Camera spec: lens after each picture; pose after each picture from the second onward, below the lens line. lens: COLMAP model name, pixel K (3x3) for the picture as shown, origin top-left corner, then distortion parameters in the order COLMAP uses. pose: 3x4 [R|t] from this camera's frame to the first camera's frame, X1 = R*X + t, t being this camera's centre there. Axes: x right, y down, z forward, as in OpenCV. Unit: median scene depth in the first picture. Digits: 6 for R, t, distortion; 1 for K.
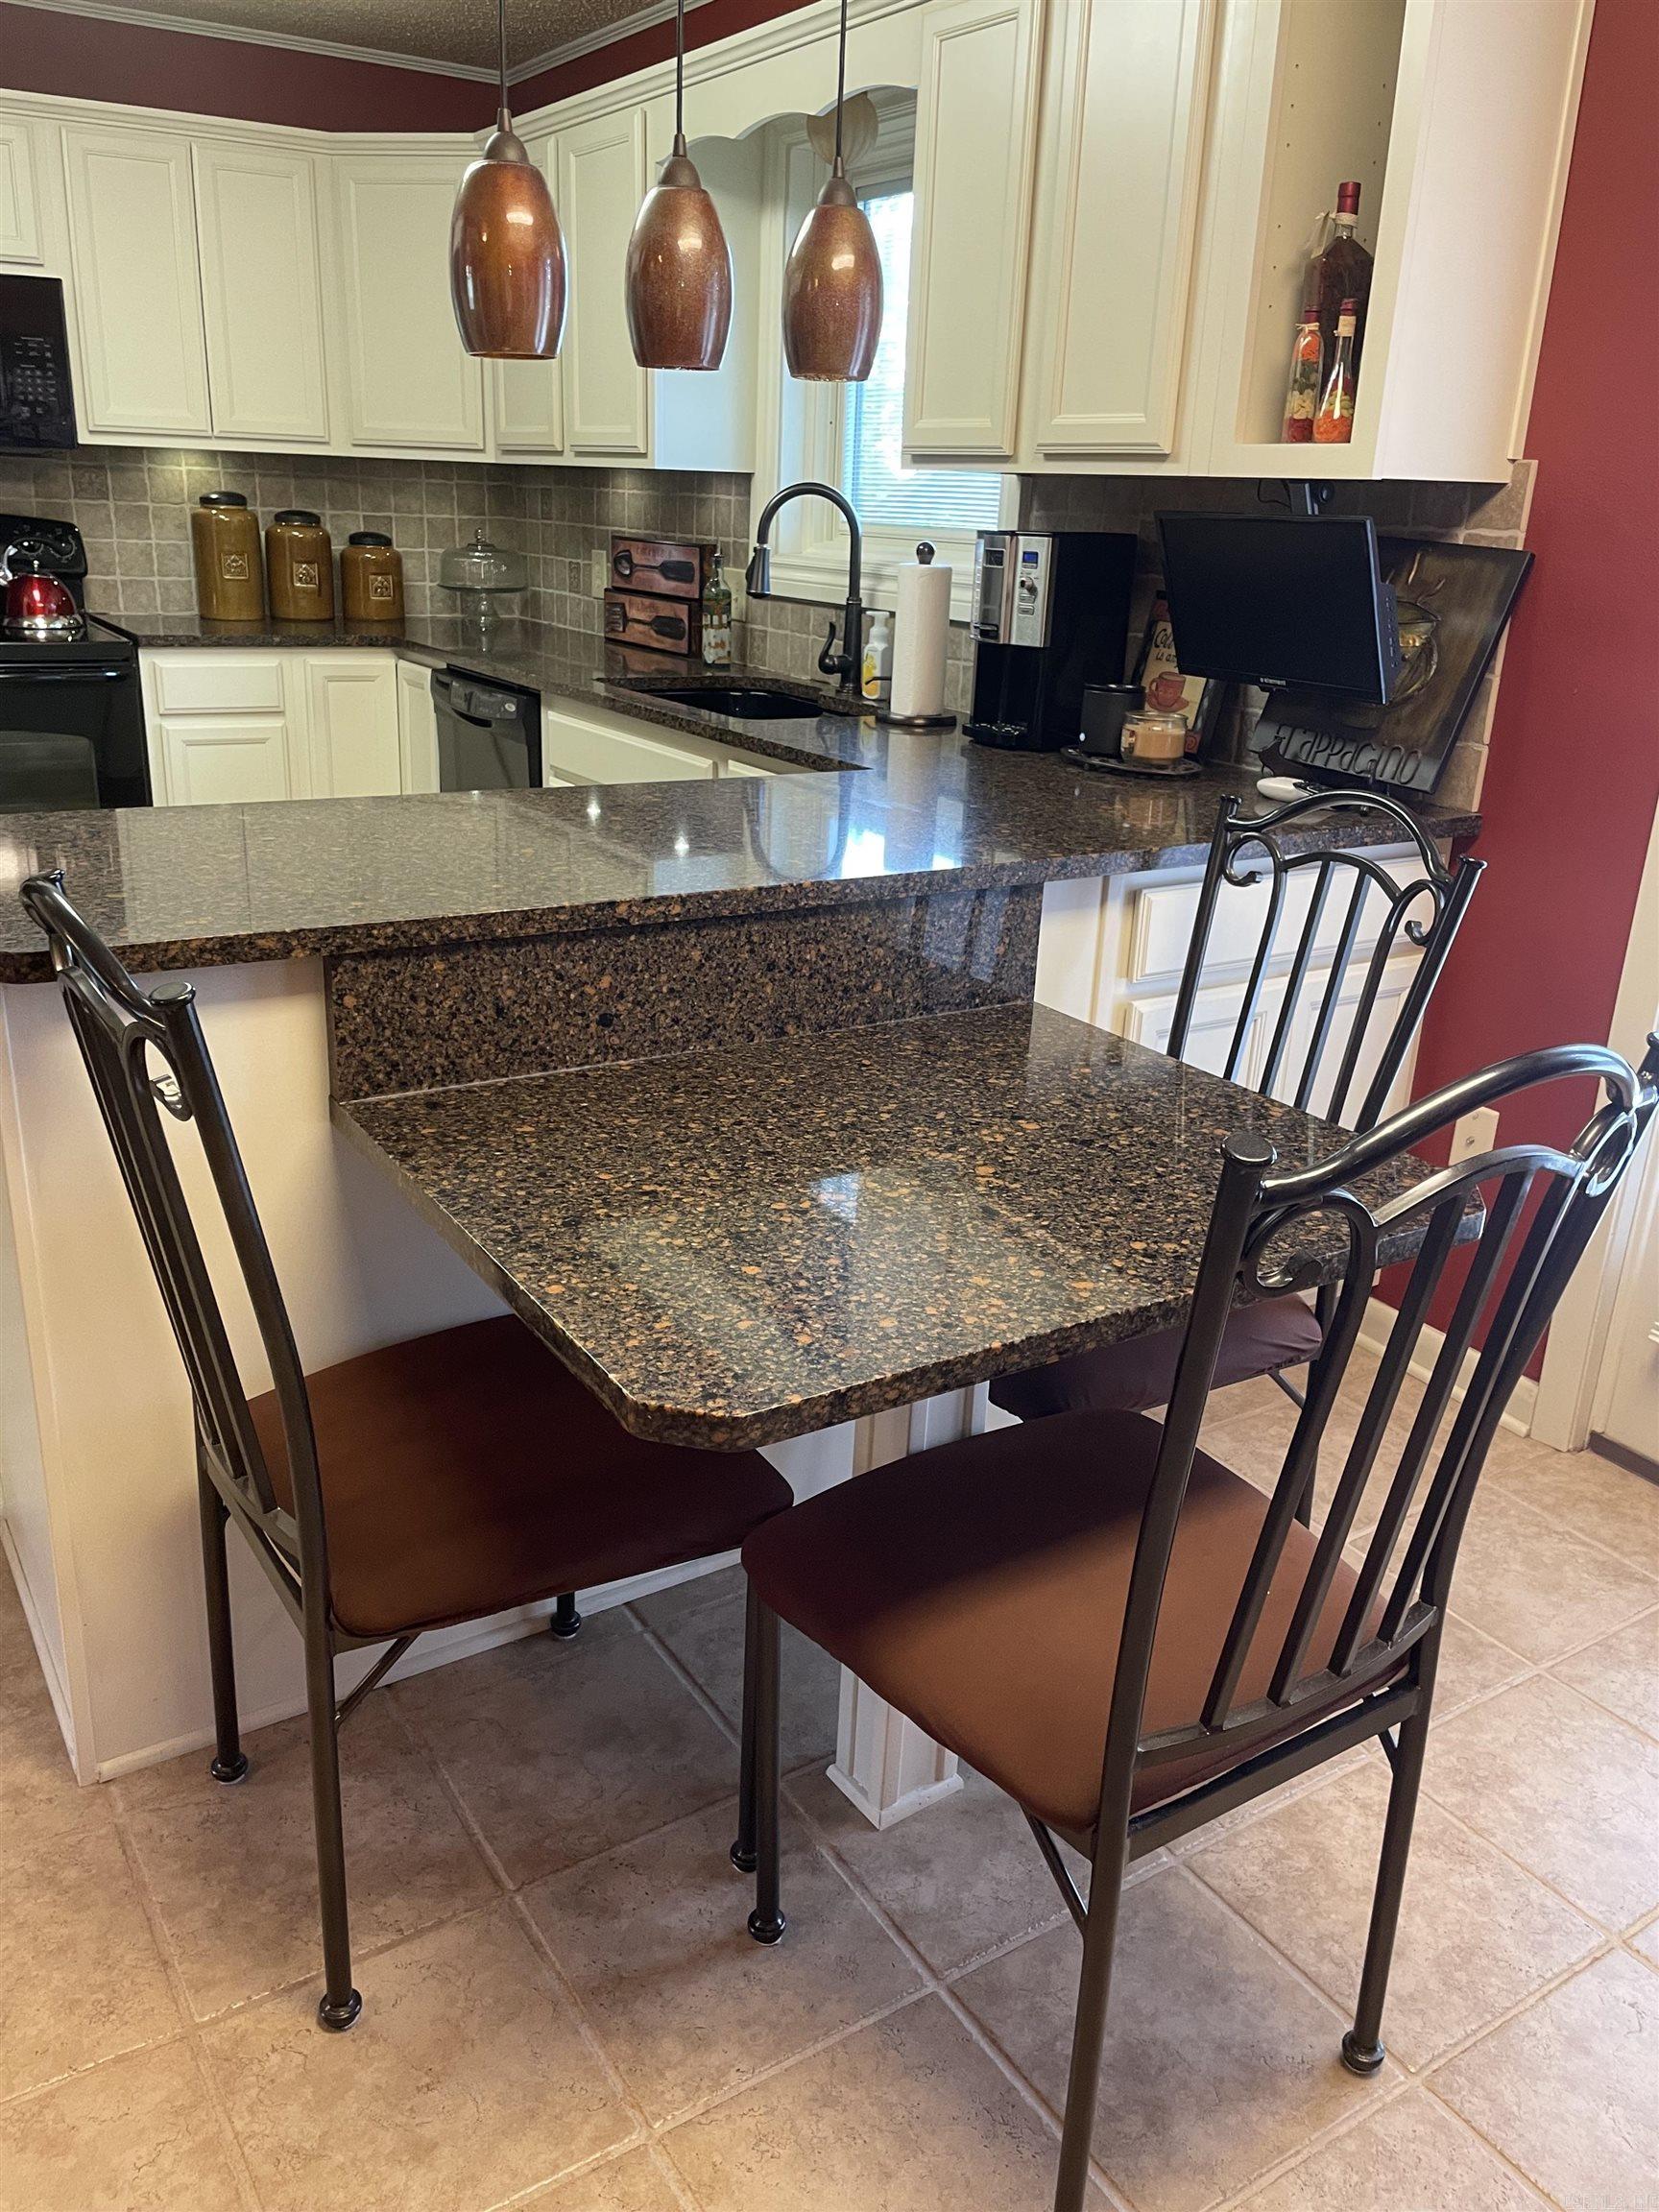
lens RADIAL K [[1685.8, 0, 841.8], [0, 1685.8, 1107.0], [0, 0, 1]] dist [0.039044, -0.063217]
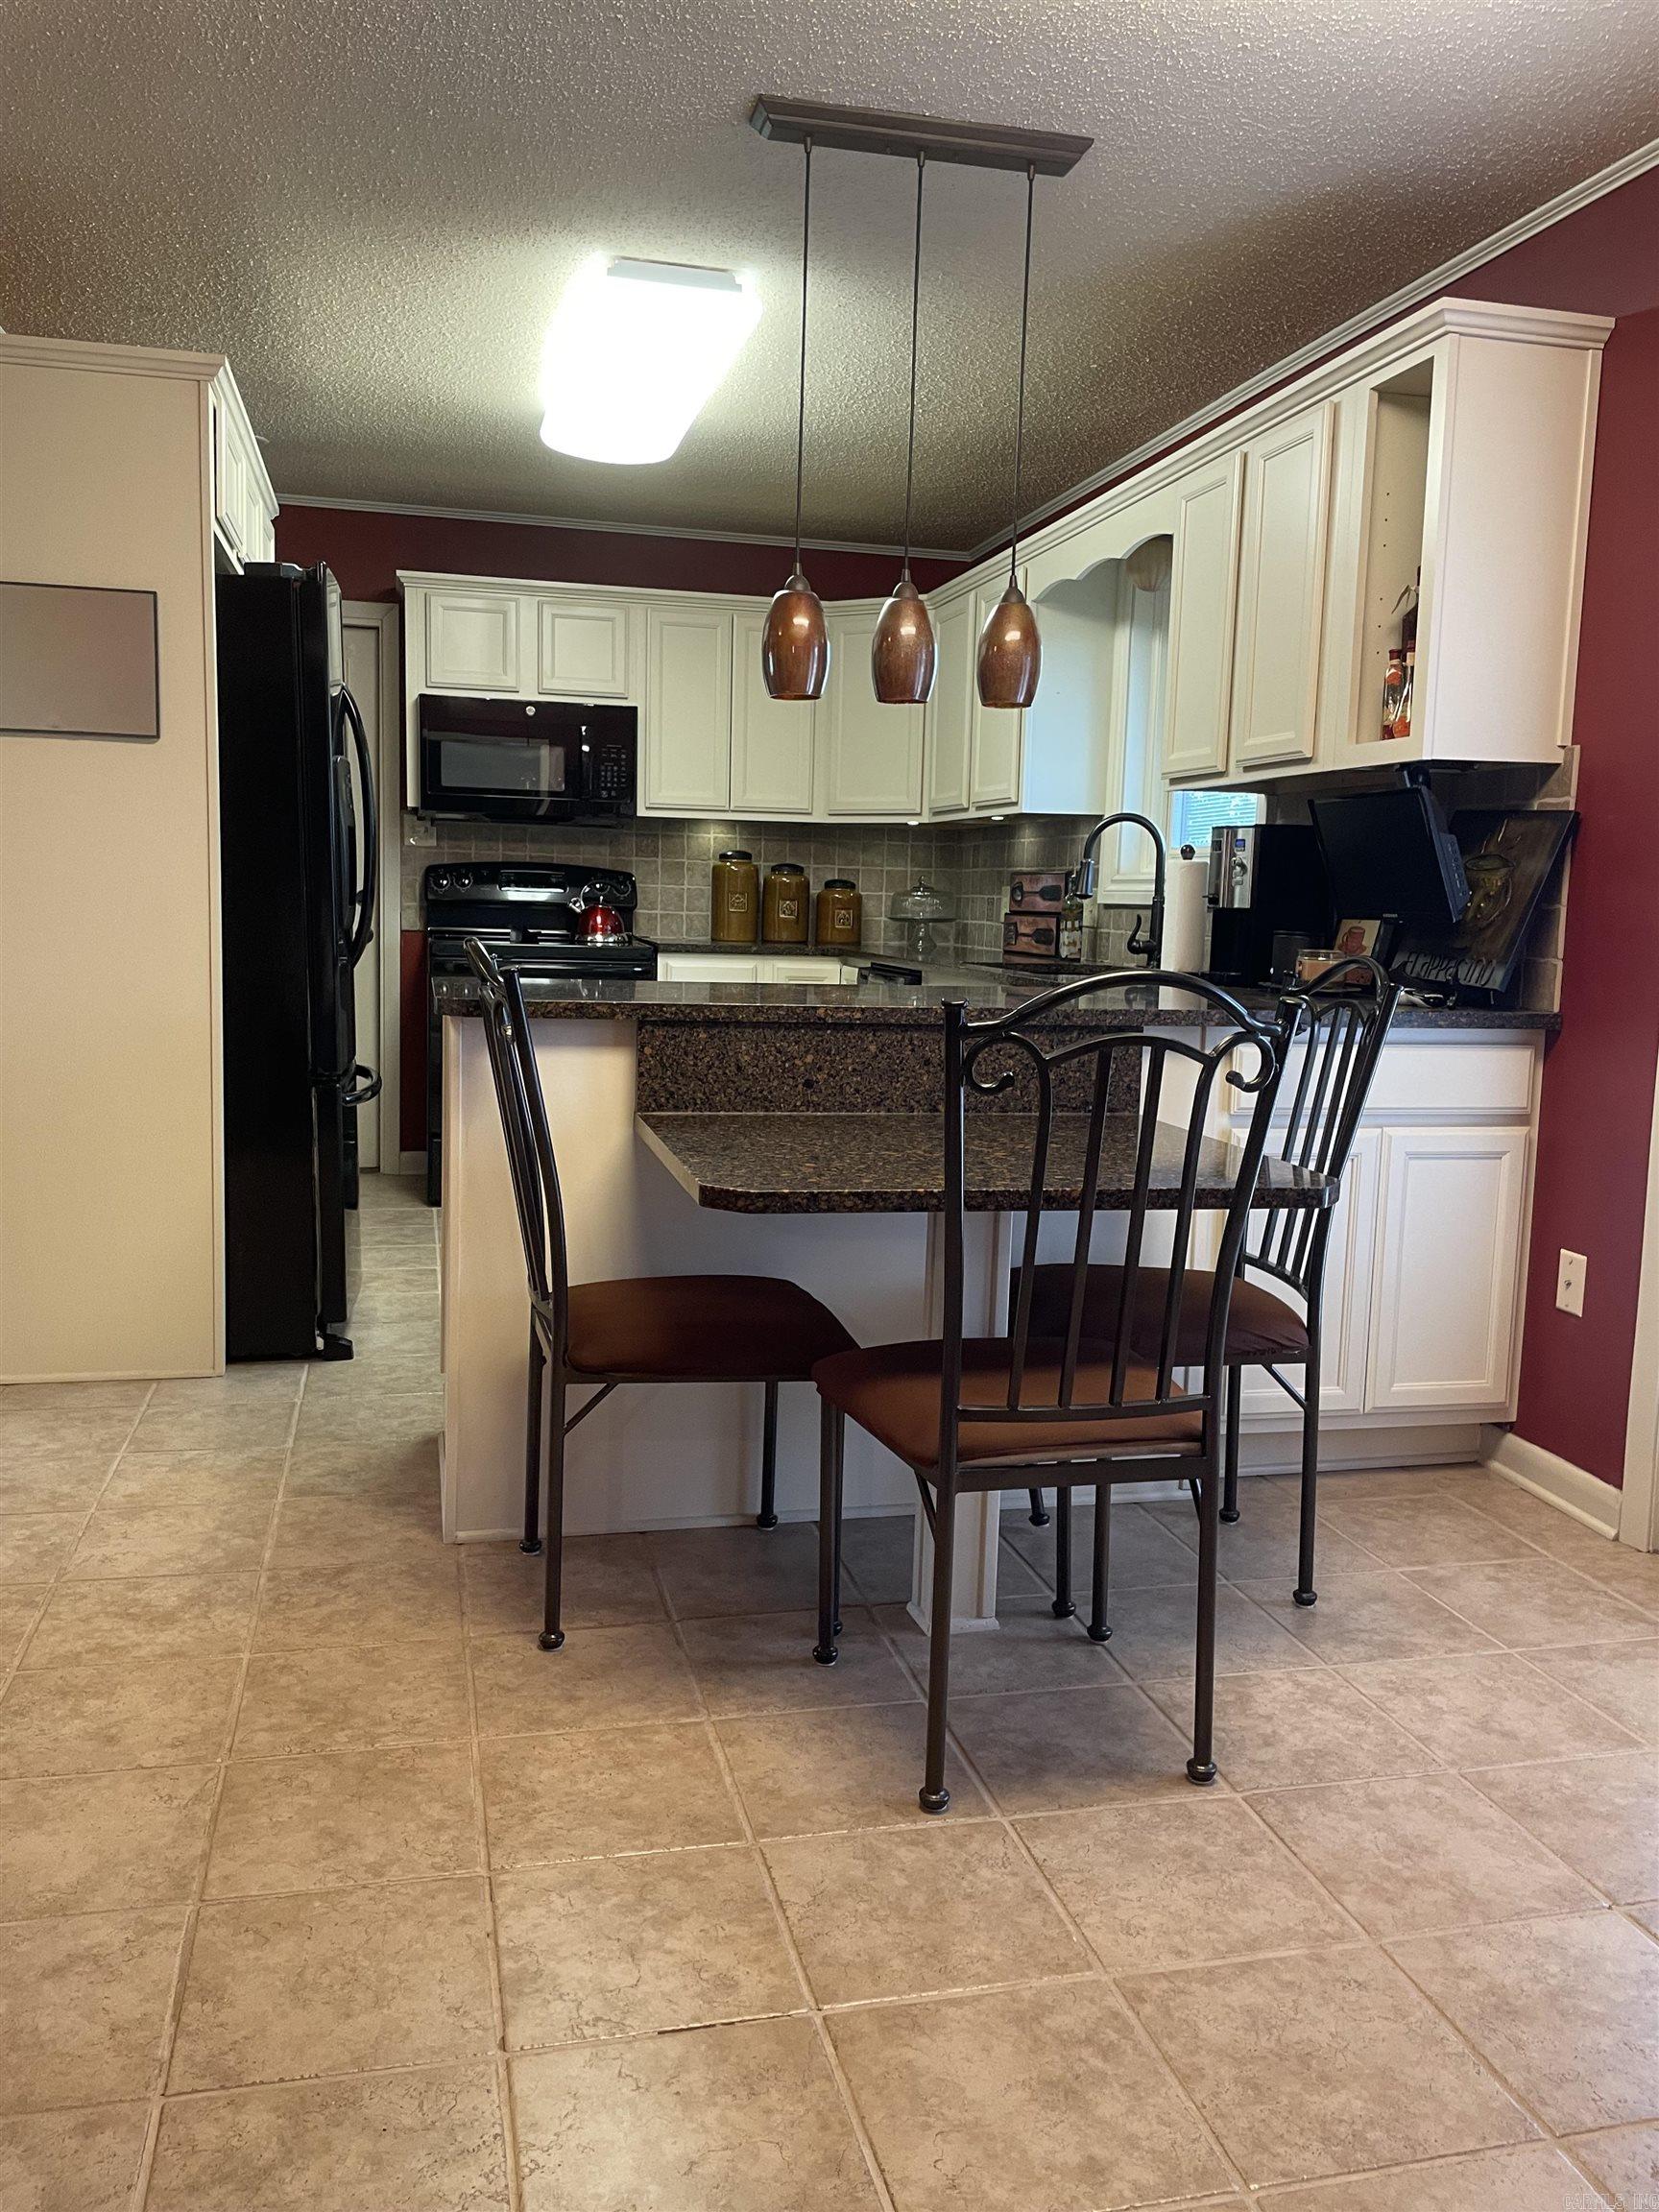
lens RADIAL K [[1685.8, 0, 821.1], [0, 1685.8, 1108.2], [0, 0, 1]] dist [0.039044, -0.063217]
pose [[0.942162, 0.024640, -0.334251, 0.273512], [-0.101621, 0.971349, -0.214837, 0.212116], [0.319381, 0.236378, 0.917672, -0.295737]]
